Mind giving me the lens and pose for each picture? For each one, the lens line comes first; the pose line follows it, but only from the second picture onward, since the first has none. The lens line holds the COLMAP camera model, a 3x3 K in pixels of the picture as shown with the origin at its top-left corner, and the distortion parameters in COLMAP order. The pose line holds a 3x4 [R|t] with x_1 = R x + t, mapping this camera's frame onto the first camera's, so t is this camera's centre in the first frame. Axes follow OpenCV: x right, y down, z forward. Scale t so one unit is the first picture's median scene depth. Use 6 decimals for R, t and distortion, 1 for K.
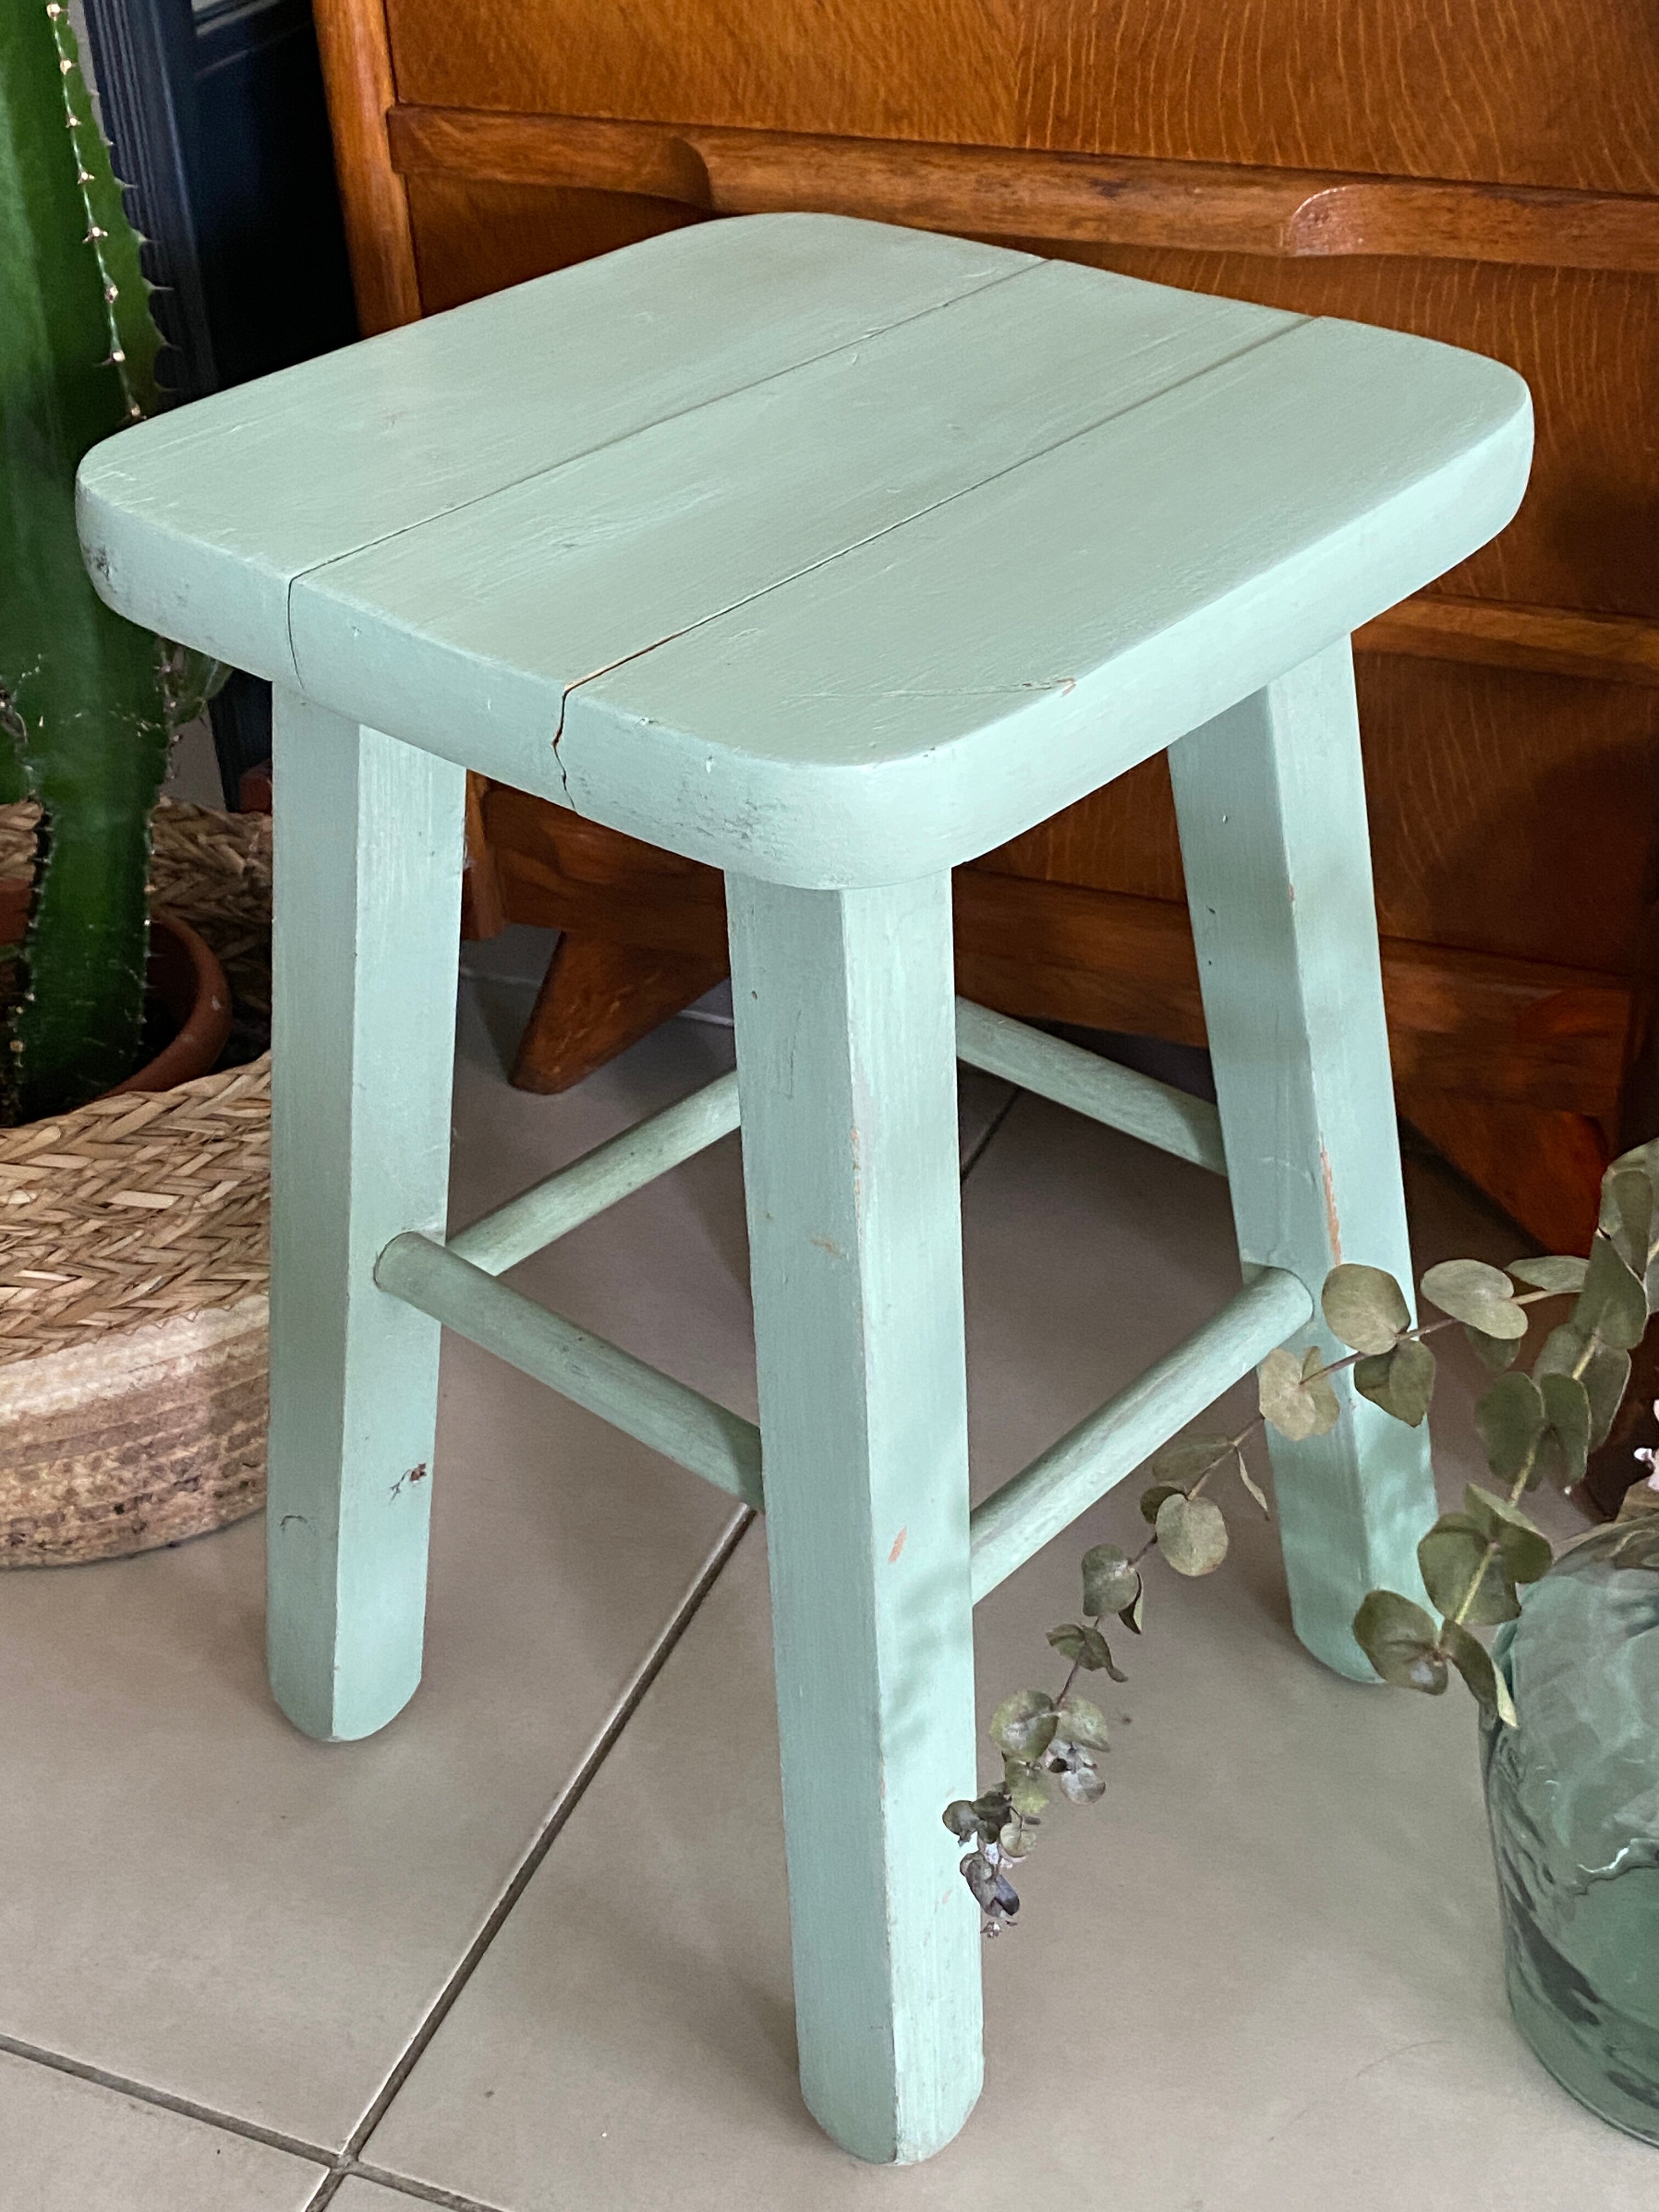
lens RADIAL K [[2867.8, 0, 804.7], [0, 2867.8, 1100.3], [0, 0, 1]] dist [0.037674, 0.000000]
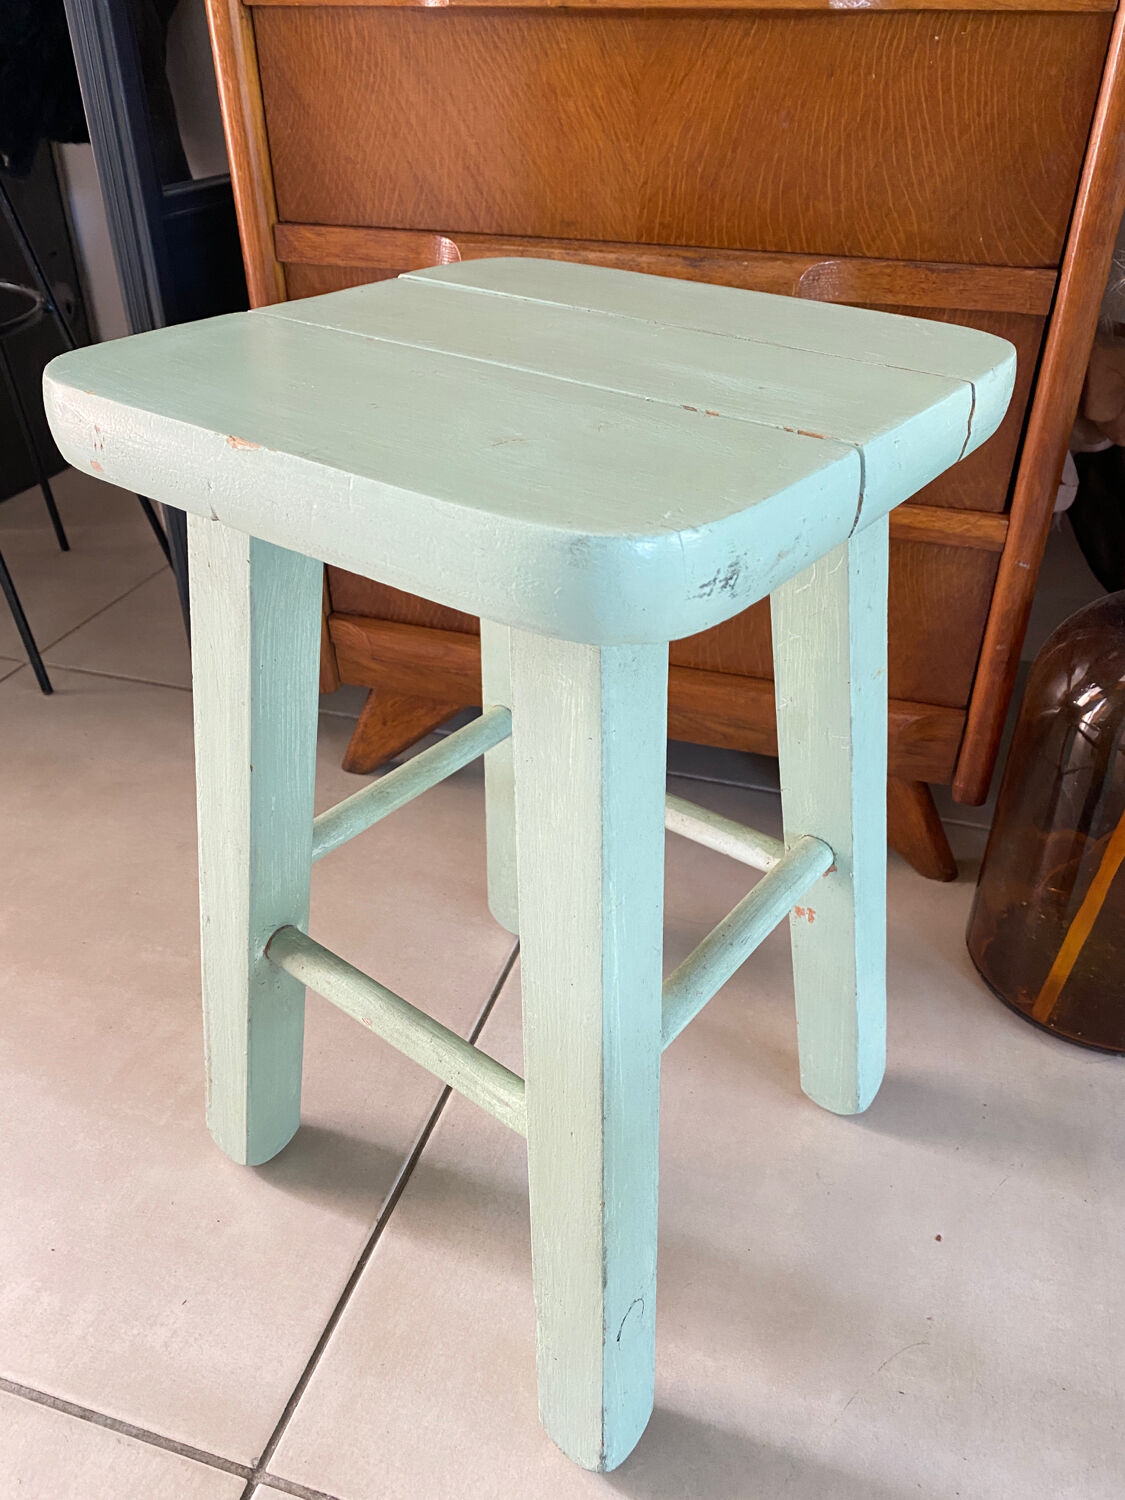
lens RADIAL K [[1148.4, 0, 569.1], [0, 1148.4, 736.9], [0, 0, 1]] dist [-0.002206, 0.013422]
pose [[0.994357, -0.011782, 0.105426, -0.046439], [0.013471, 0.999792, -0.015326, -0.017670], [-0.105223, 0.016660, 0.994309, 0.314735]]
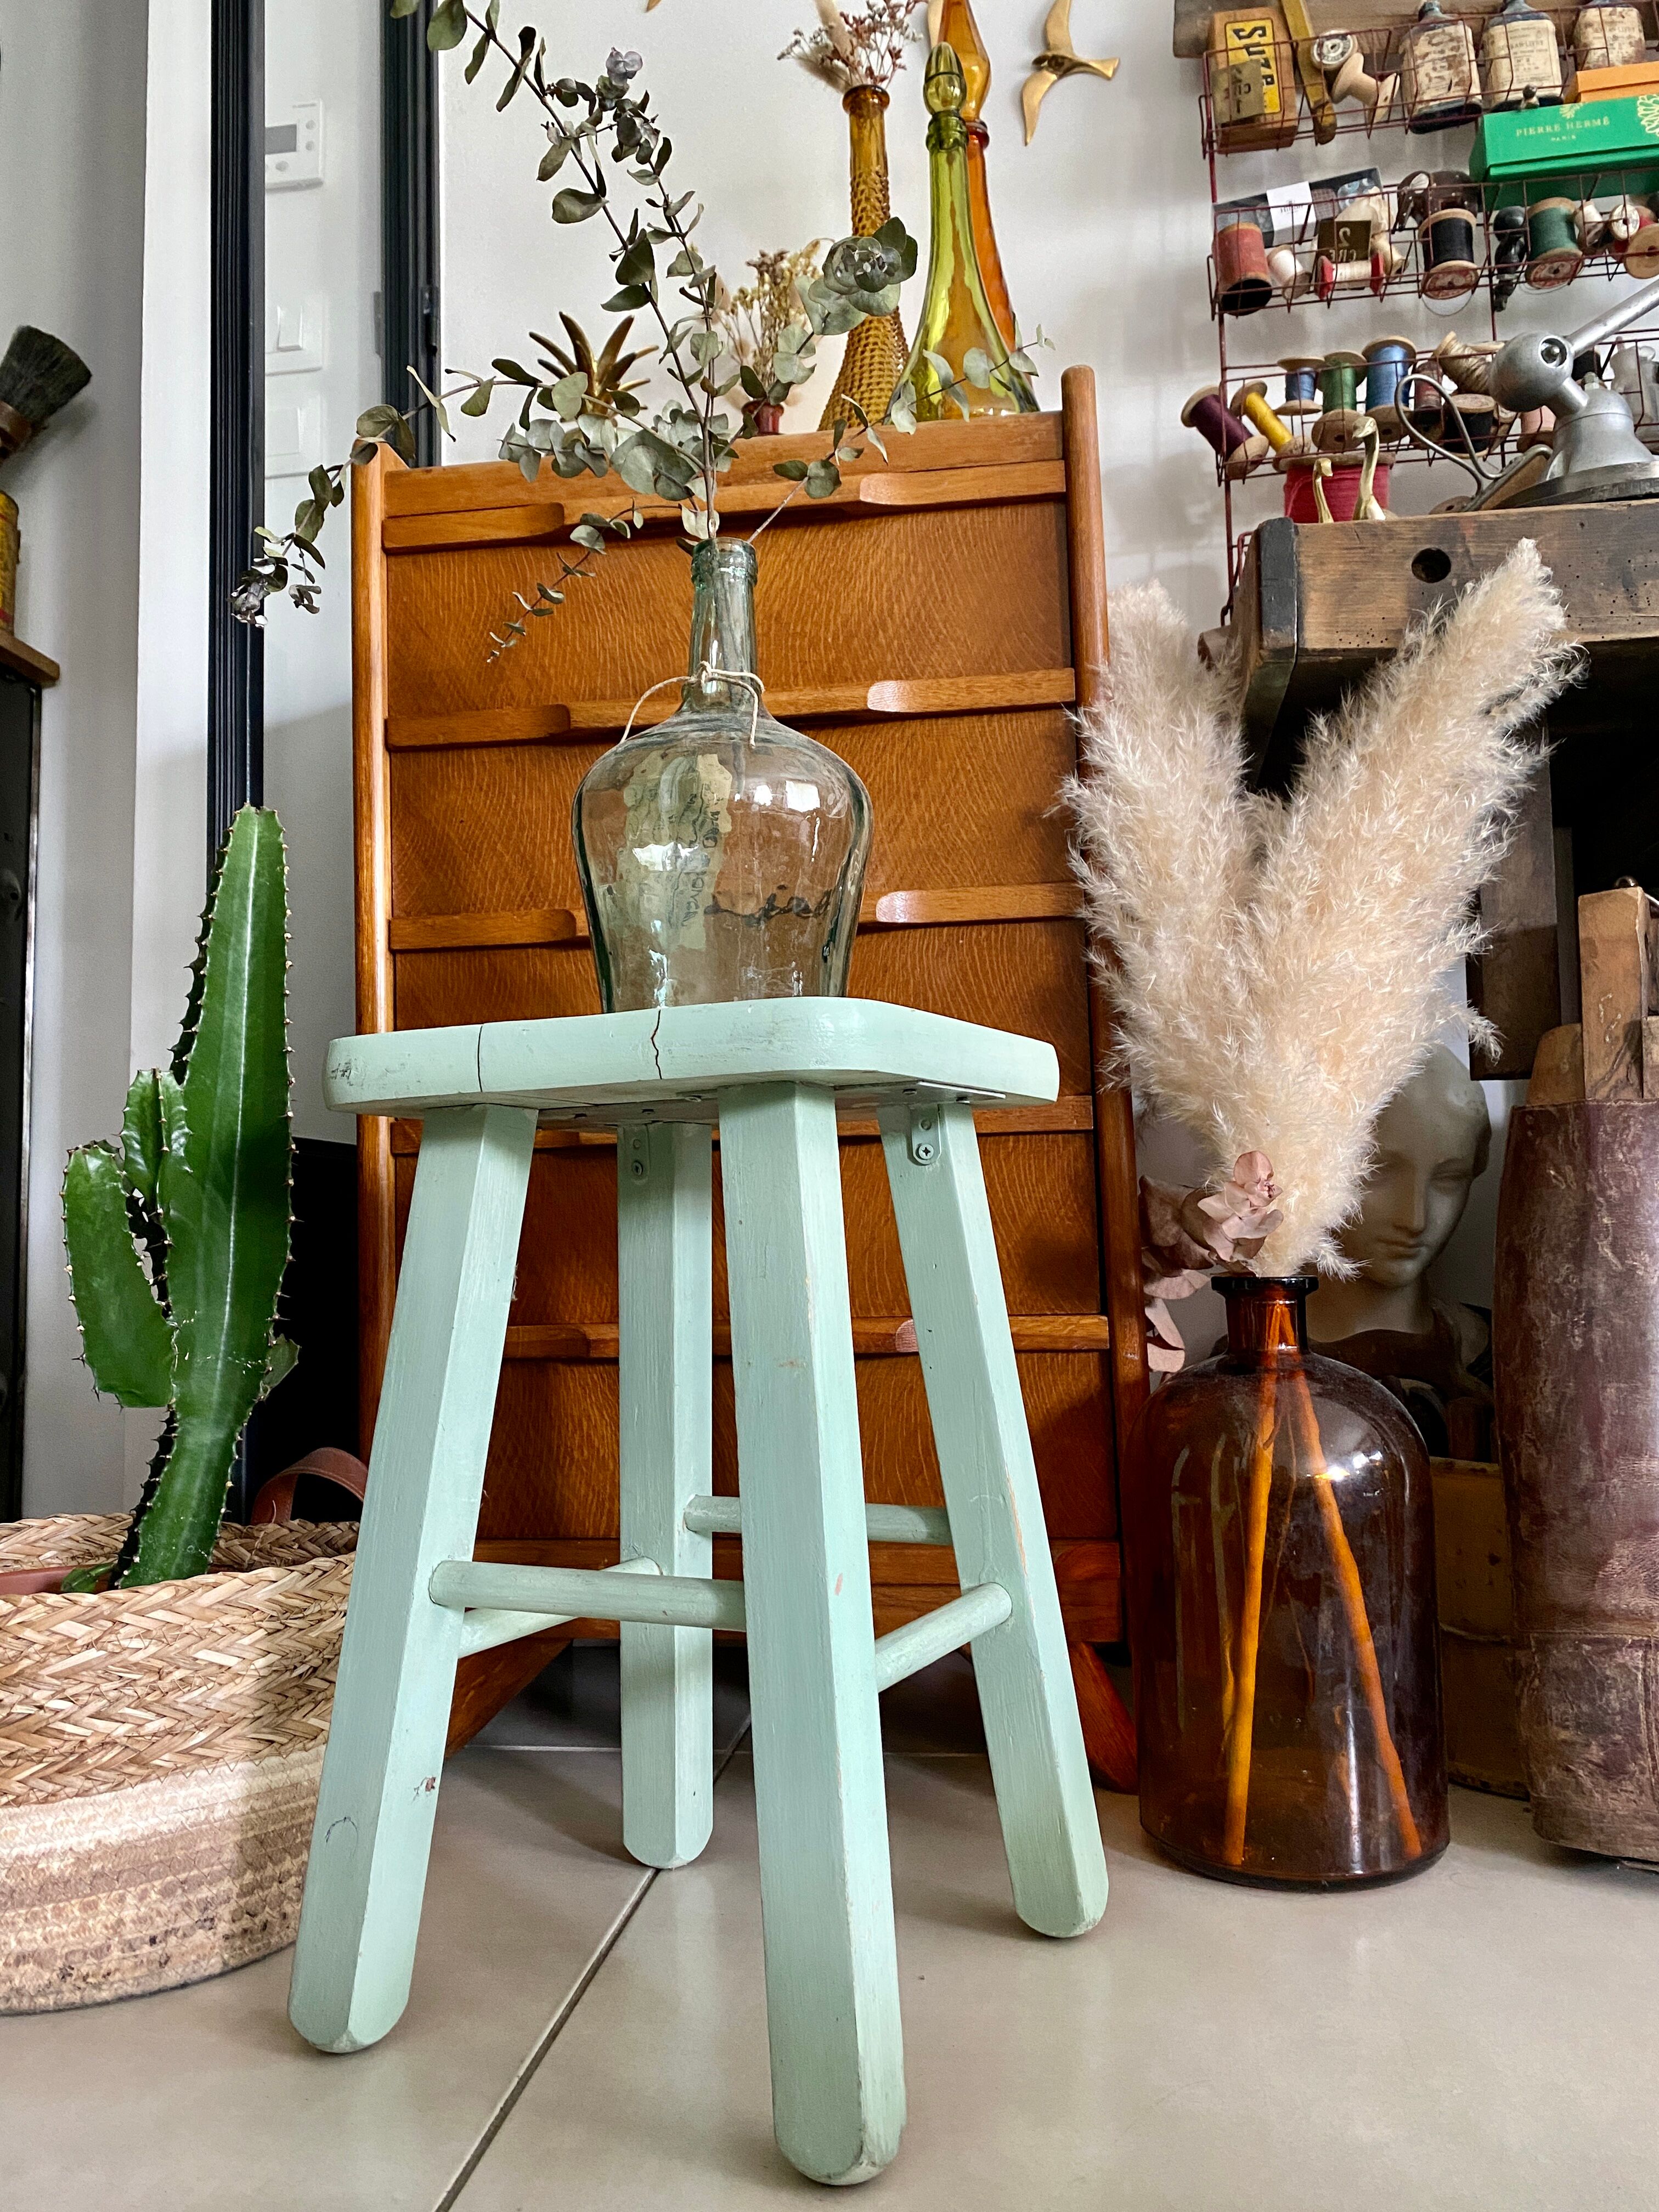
lens RADIAL K [[1682.4, 0, 814.7], [0, 1682.4, 1088.3], [0, 0, 1]] dist [0.037911, -0.045421]
pose [[0.966961, 0.042206, 0.251408, -0.171360], [0.127224, 0.774710, -0.619386, 0.395472], [-0.220910, 0.630907, 0.743744, 0.113108]]
